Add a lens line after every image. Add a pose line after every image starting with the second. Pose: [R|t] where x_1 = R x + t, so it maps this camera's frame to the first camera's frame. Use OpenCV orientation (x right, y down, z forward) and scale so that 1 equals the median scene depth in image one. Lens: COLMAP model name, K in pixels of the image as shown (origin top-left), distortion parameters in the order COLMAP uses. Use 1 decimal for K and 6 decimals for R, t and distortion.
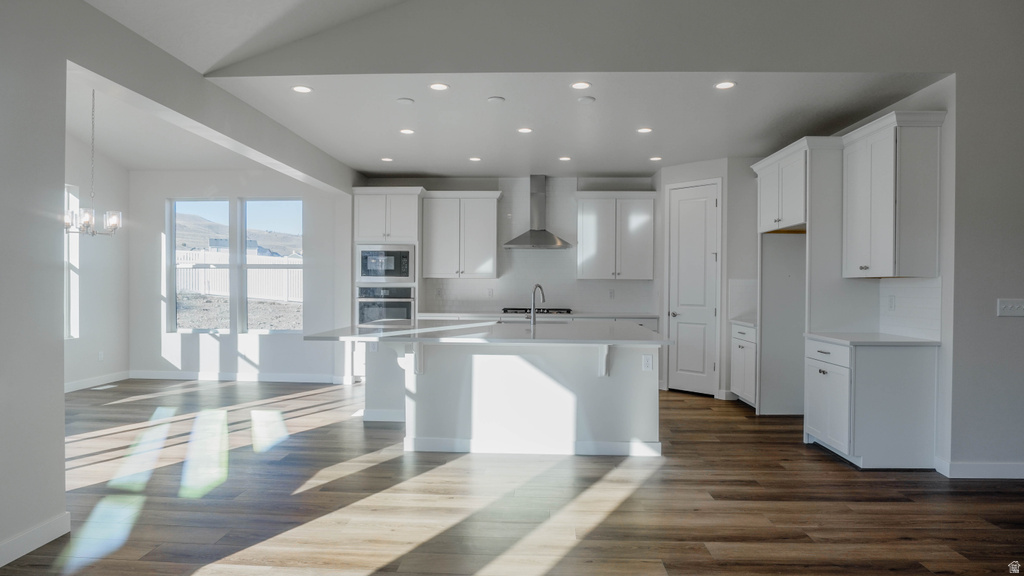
lens RADIAL K [[568.2, 0, 512.0], [0, 568.2, 288.0], [0, 0, 1]] dist [-0.030623, 0.002134]
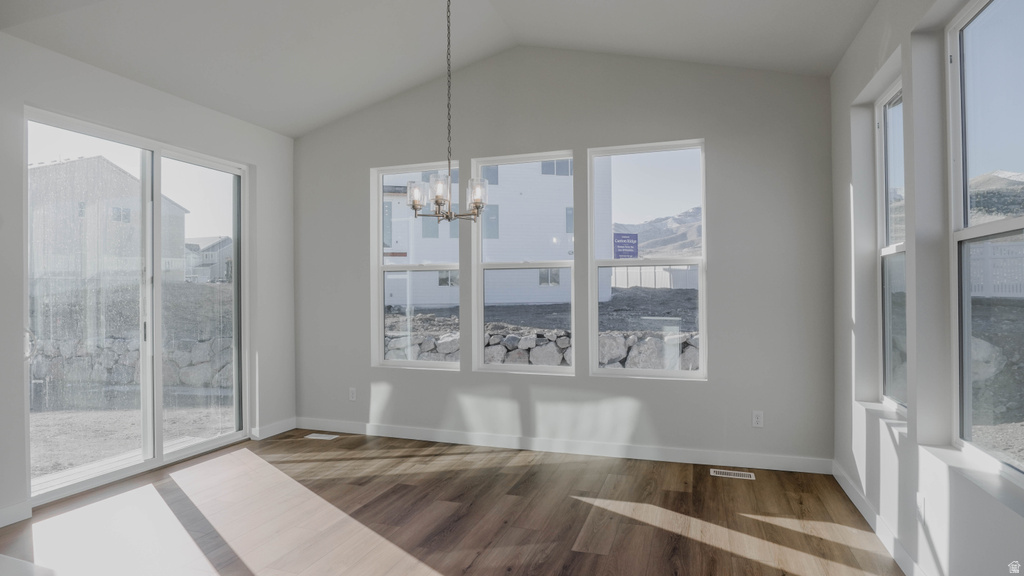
lens RADIAL K [[550.6, 0, 507.1], [0, 550.6, 289.4], [0, 0, 1]] dist [-0.023632, 0.001296]
pose [[-0.279170, -0.010329, -0.960186, -0.114744], [0.000566, 0.999940, -0.010921, -0.006428], [0.960242, -0.003593, -0.279147, 0.883768]]
